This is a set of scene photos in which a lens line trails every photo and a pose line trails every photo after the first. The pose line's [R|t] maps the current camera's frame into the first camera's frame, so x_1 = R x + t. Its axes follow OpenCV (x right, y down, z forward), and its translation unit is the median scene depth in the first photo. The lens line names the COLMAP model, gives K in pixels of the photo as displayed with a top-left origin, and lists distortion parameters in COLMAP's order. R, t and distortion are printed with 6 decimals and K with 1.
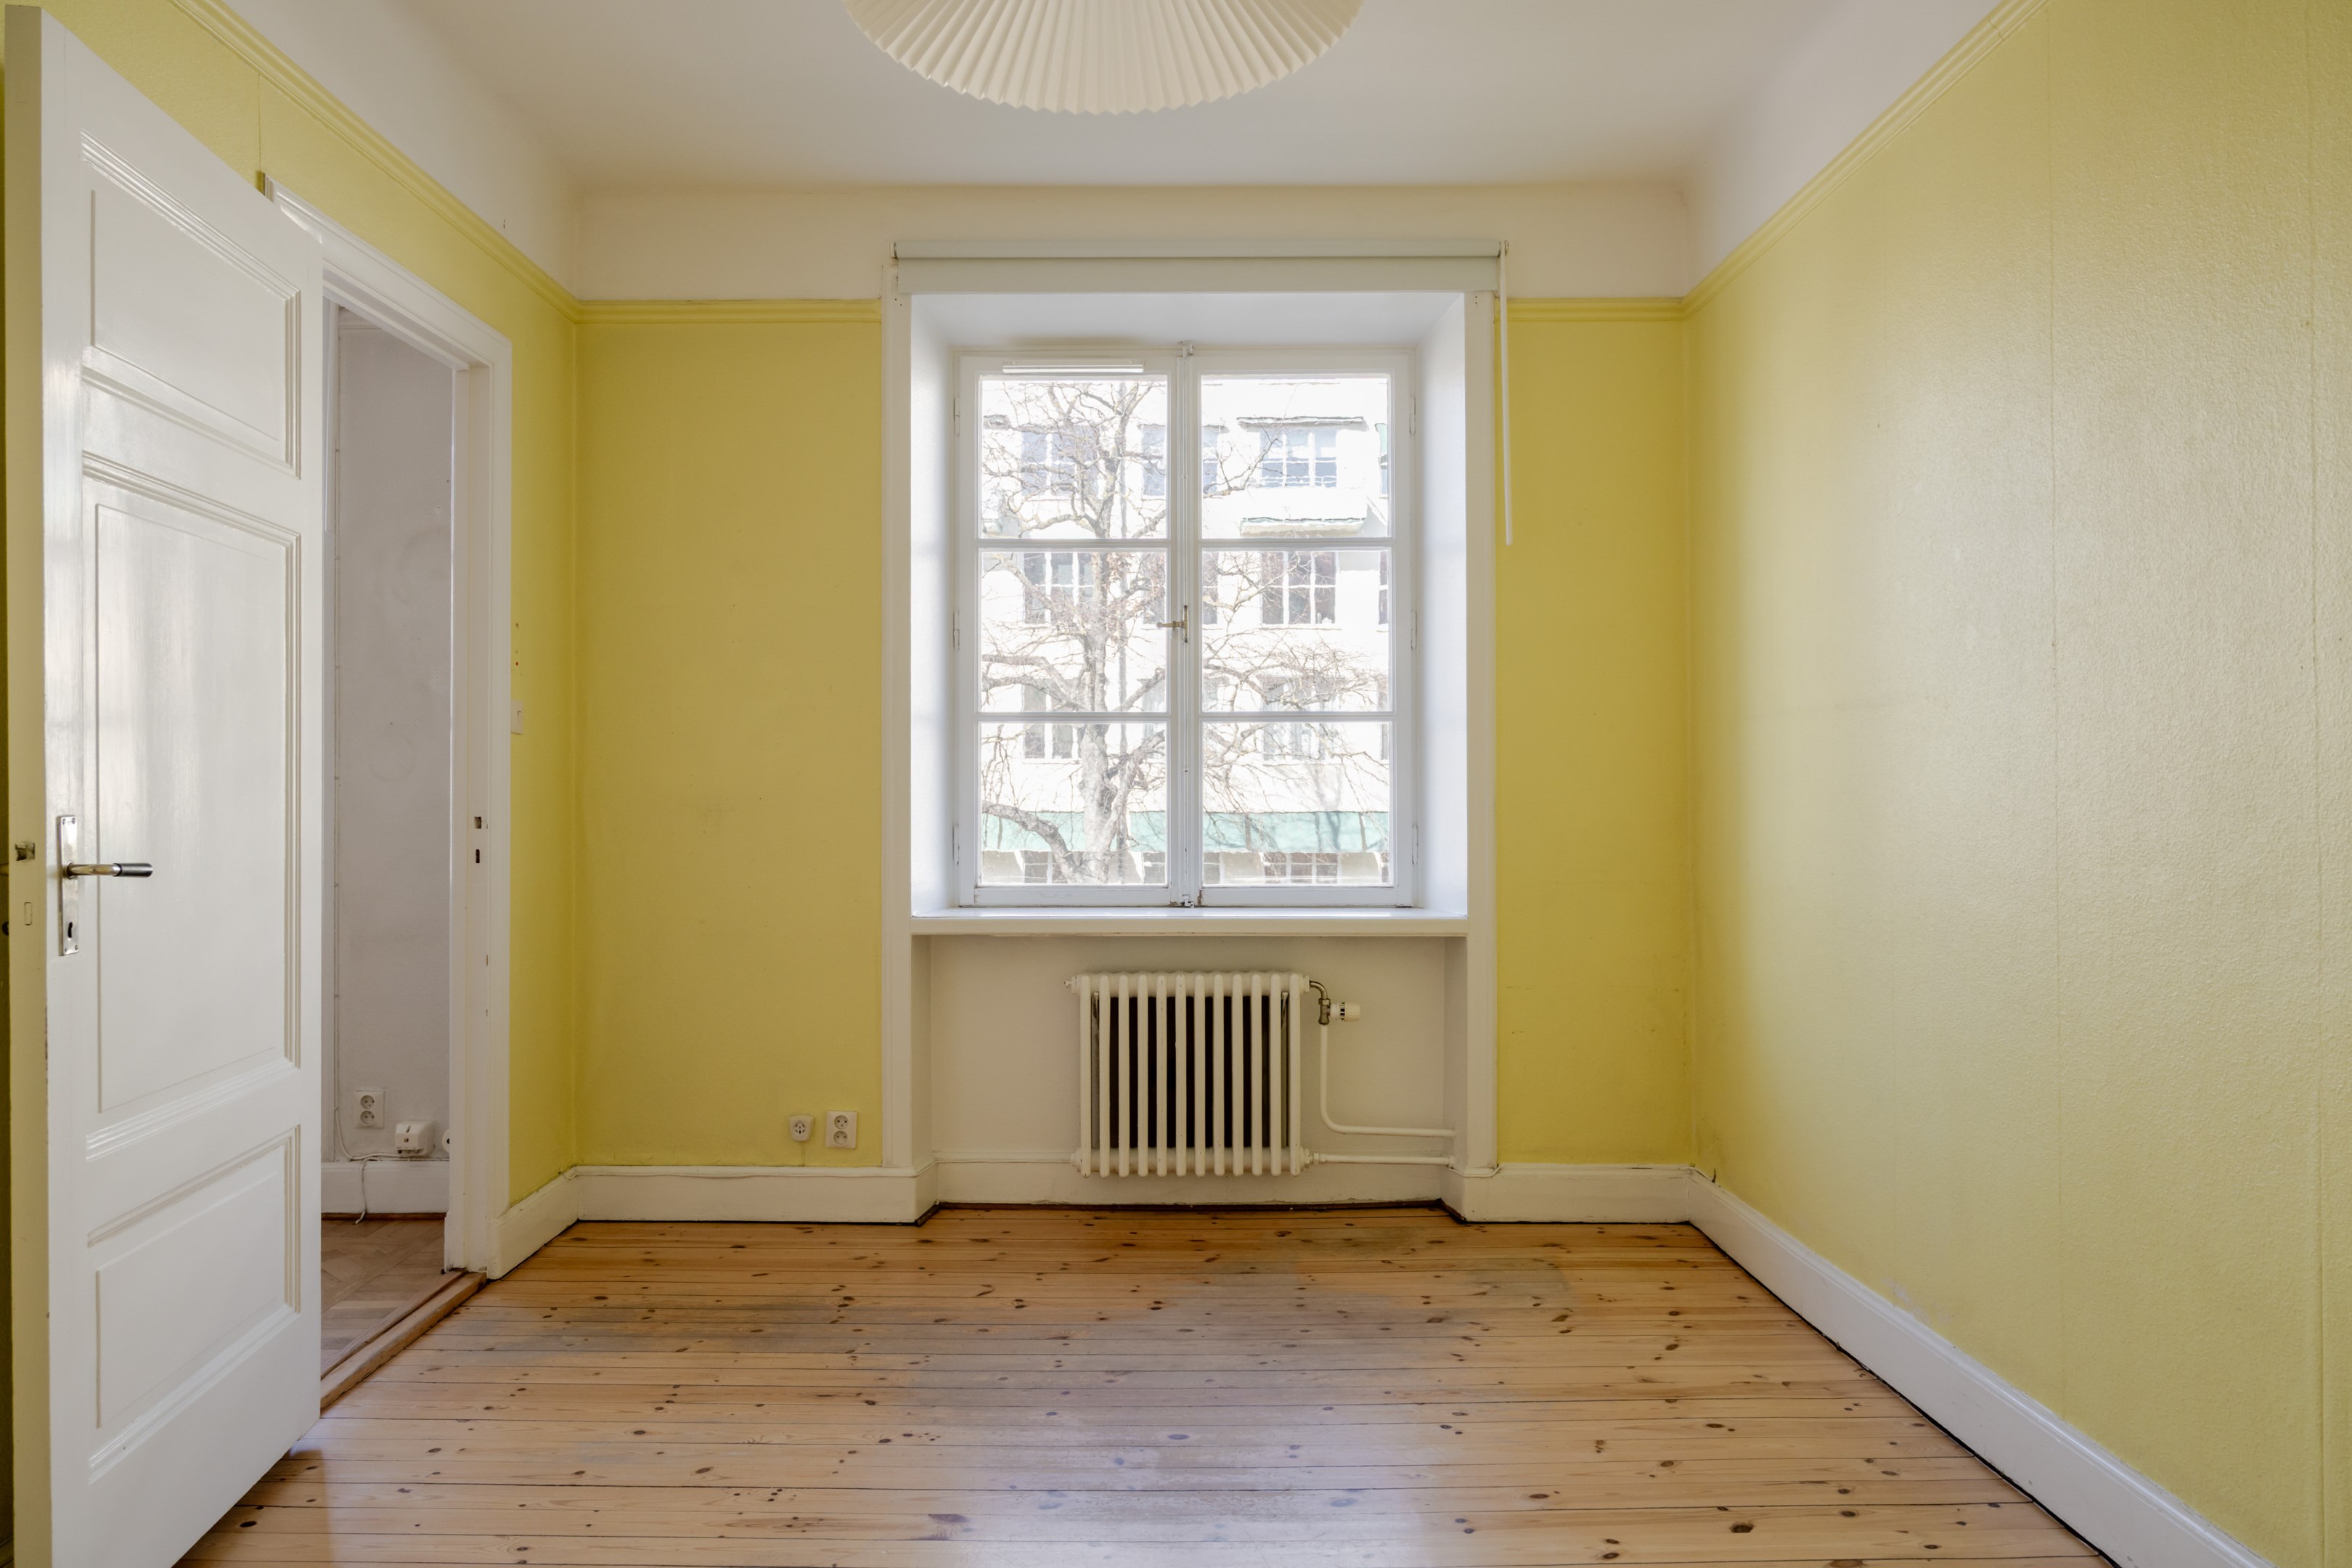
lens RADIAL K [[1672.3, 0, 1183.8], [0, 1672.3, 769.6], [0, 0, 1]] dist [-0.008189, 0.002241]
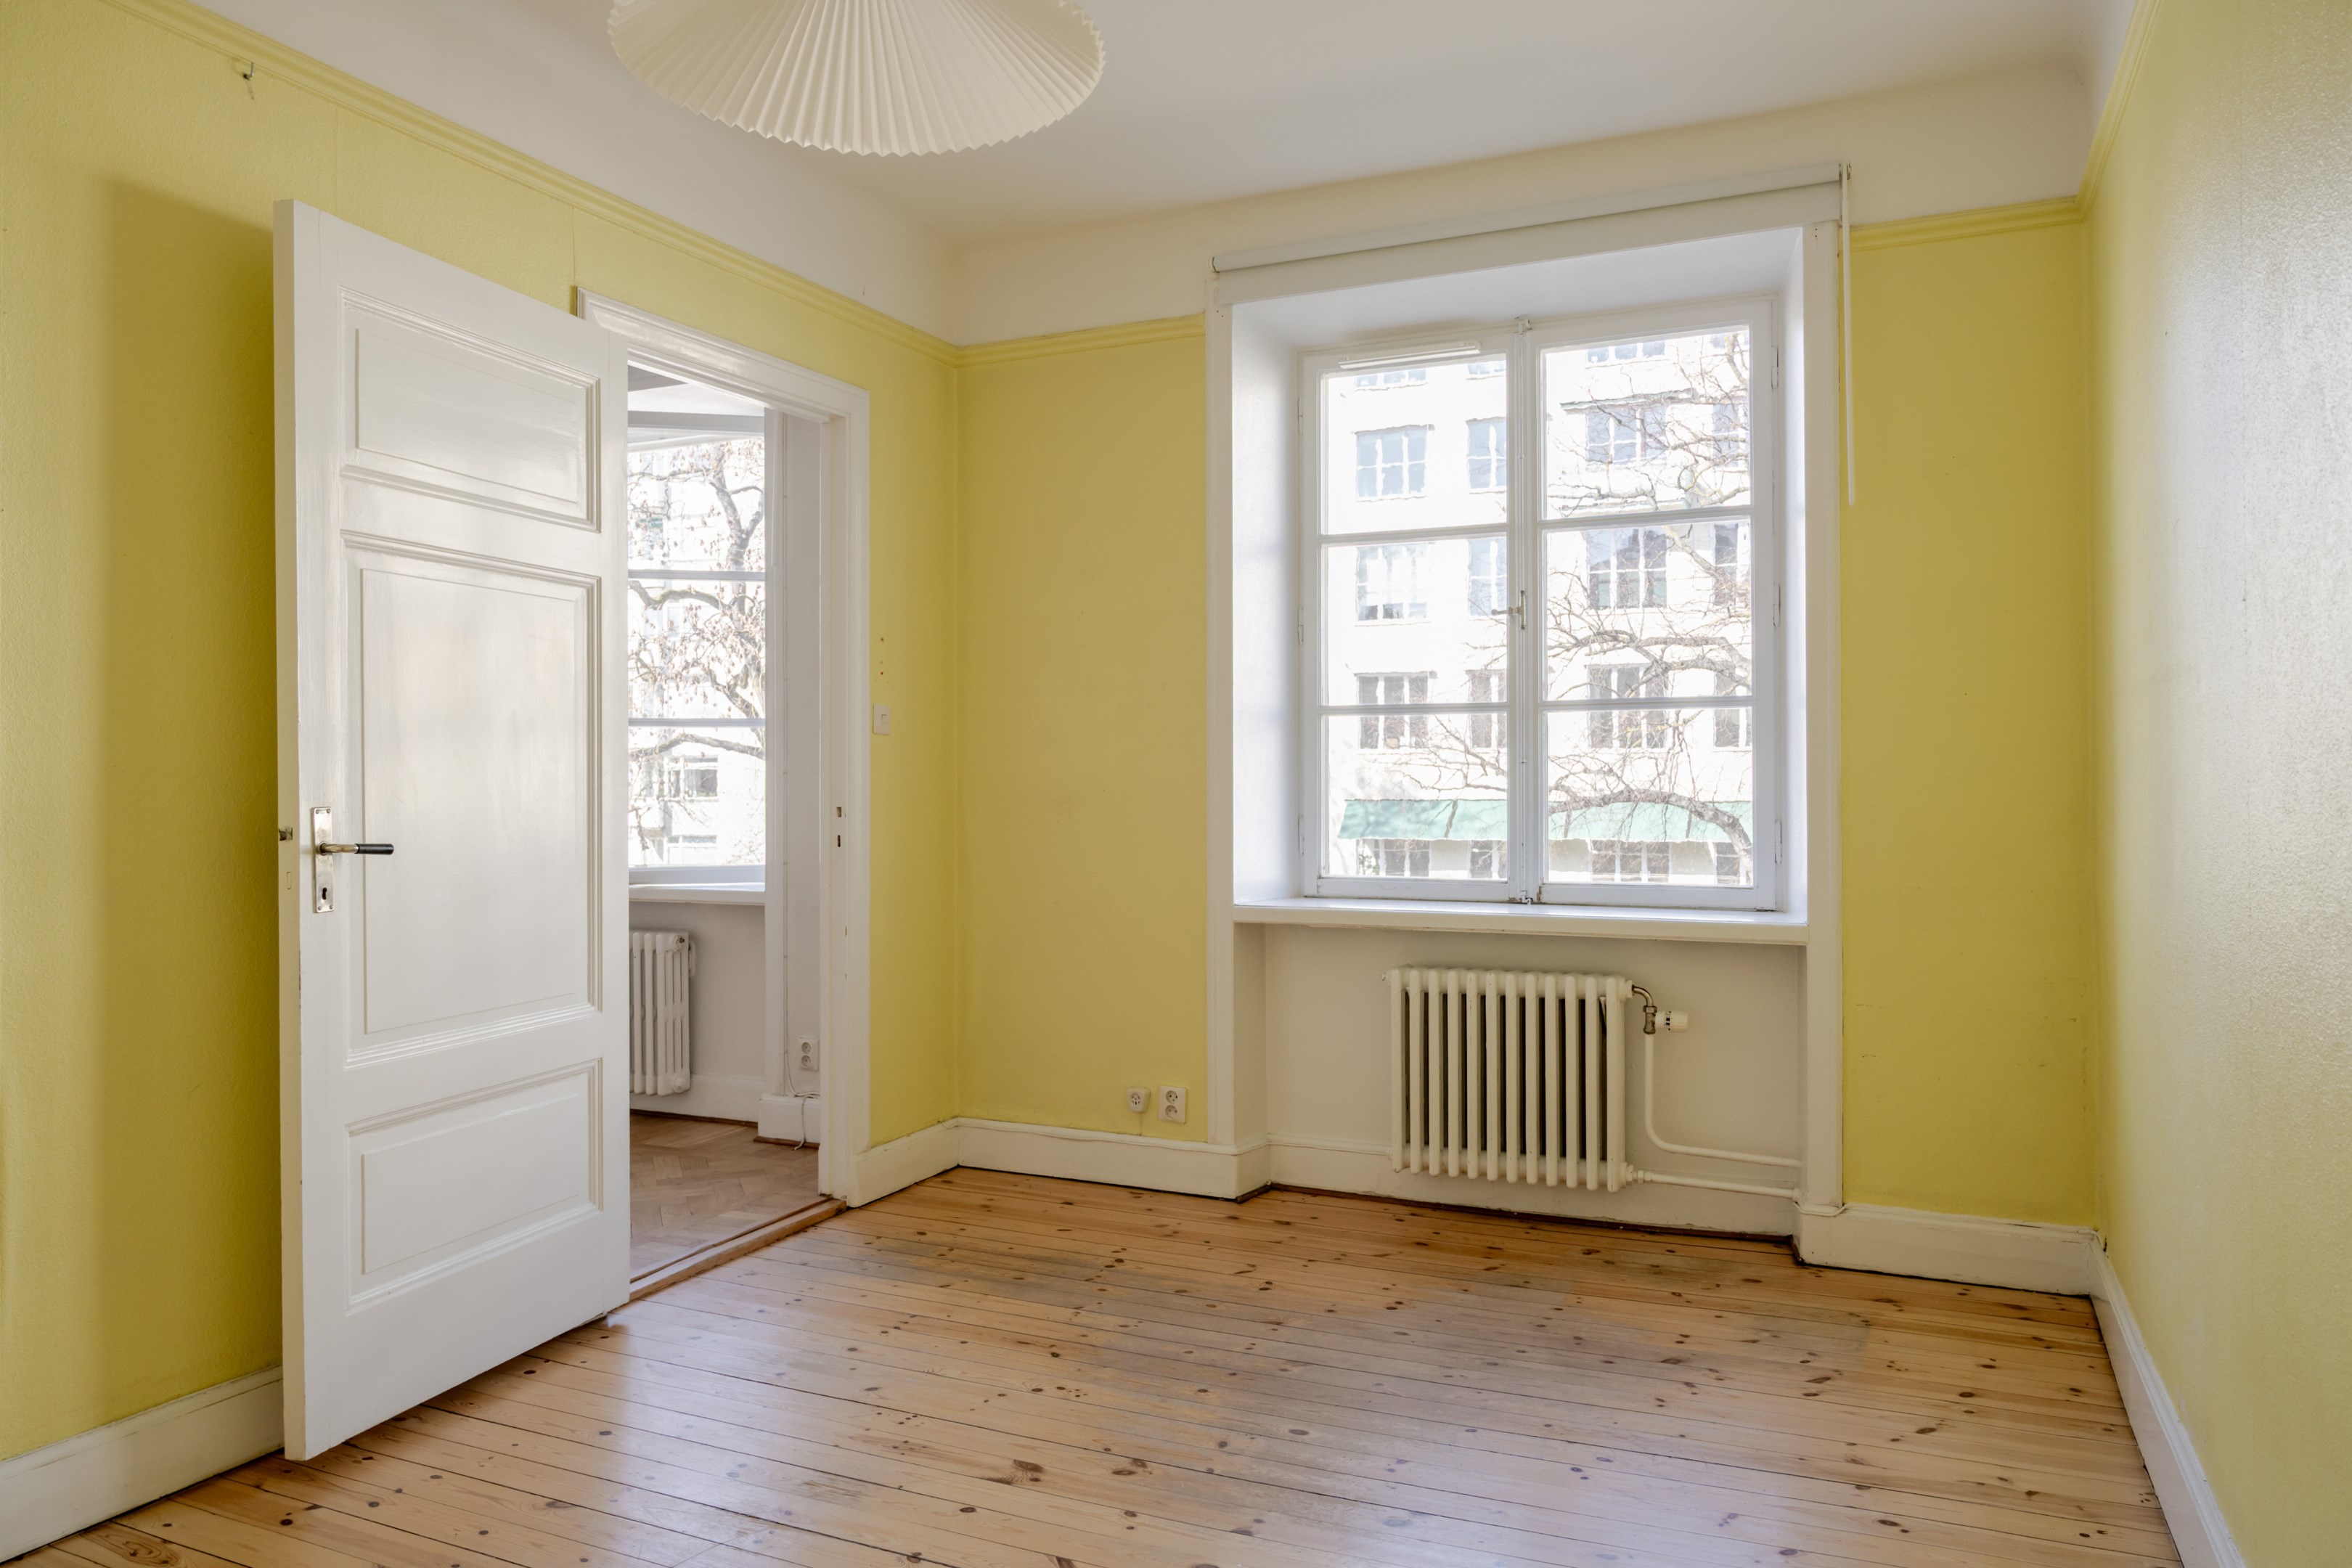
lens RADIAL K [[1672.3, 0, 1183.8], [0, 1672.3, 769.6], [0, 0, 1]] dist [-0.008189, 0.002241]
pose [[0.902785, -0.004212, -0.430072, 0.261509], [0.007446, 0.999955, 0.005839, -0.002464], [0.430029, -0.008474, 0.902776, 0.050480]]
